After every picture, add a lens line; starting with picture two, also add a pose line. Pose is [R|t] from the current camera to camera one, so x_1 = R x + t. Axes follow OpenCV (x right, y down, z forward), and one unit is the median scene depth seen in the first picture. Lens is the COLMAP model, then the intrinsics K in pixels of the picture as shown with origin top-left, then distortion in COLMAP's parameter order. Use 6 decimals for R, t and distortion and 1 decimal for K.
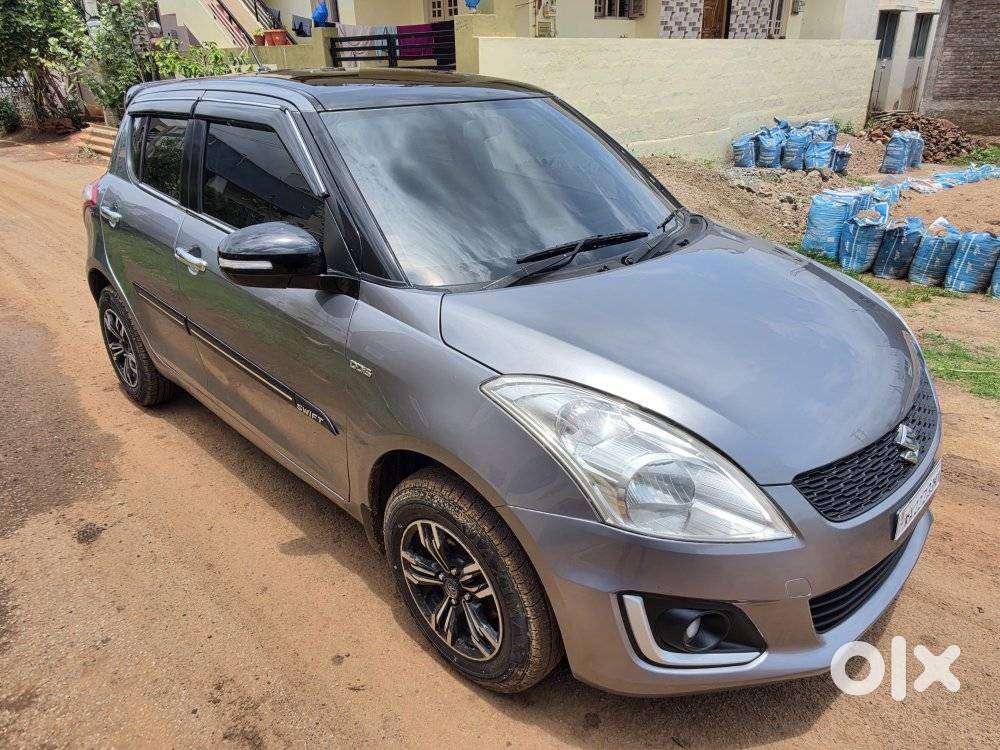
lens RADIAL K [[684.8, 0, 499.7], [0, 684.8, 373.5], [0, 0, 1]] dist [0.012123, -0.007724]
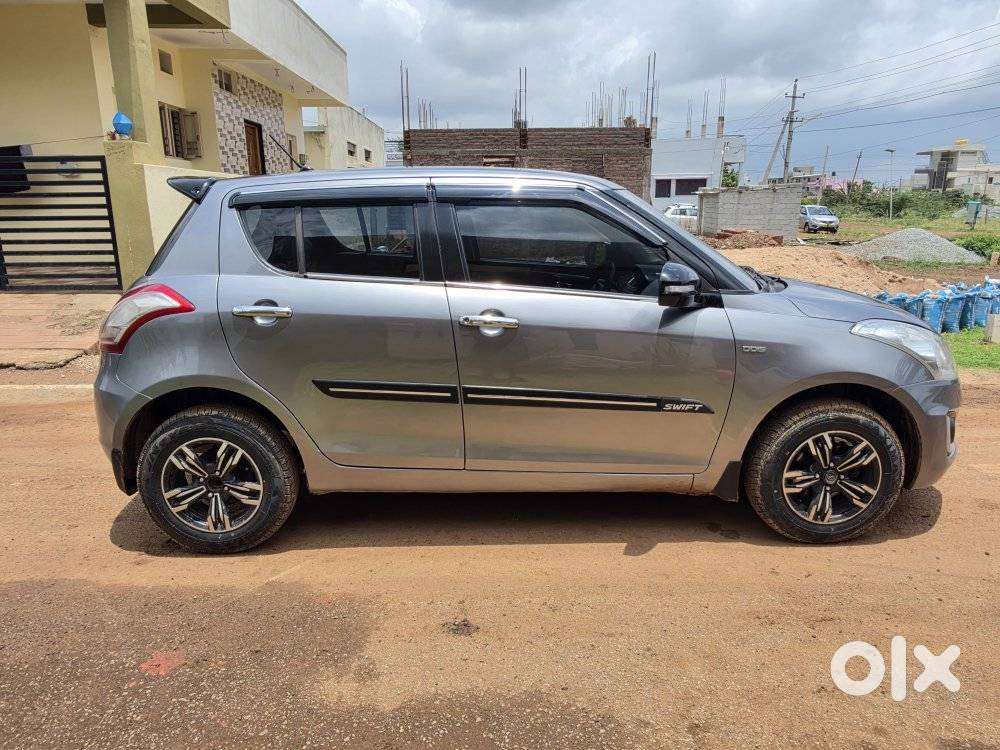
lens RADIAL K [[684.8, 0, 501.5], [0, 684.8, 375.6], [0, 0, 1]] dist [0.012123, -0.007724]
pose [[0.693160, -0.161396, 0.702482, -1.517533], [0.294209, 0.953075, -0.071335, -0.007941], [-0.658005, 0.256123, 0.708118, 0.322238]]
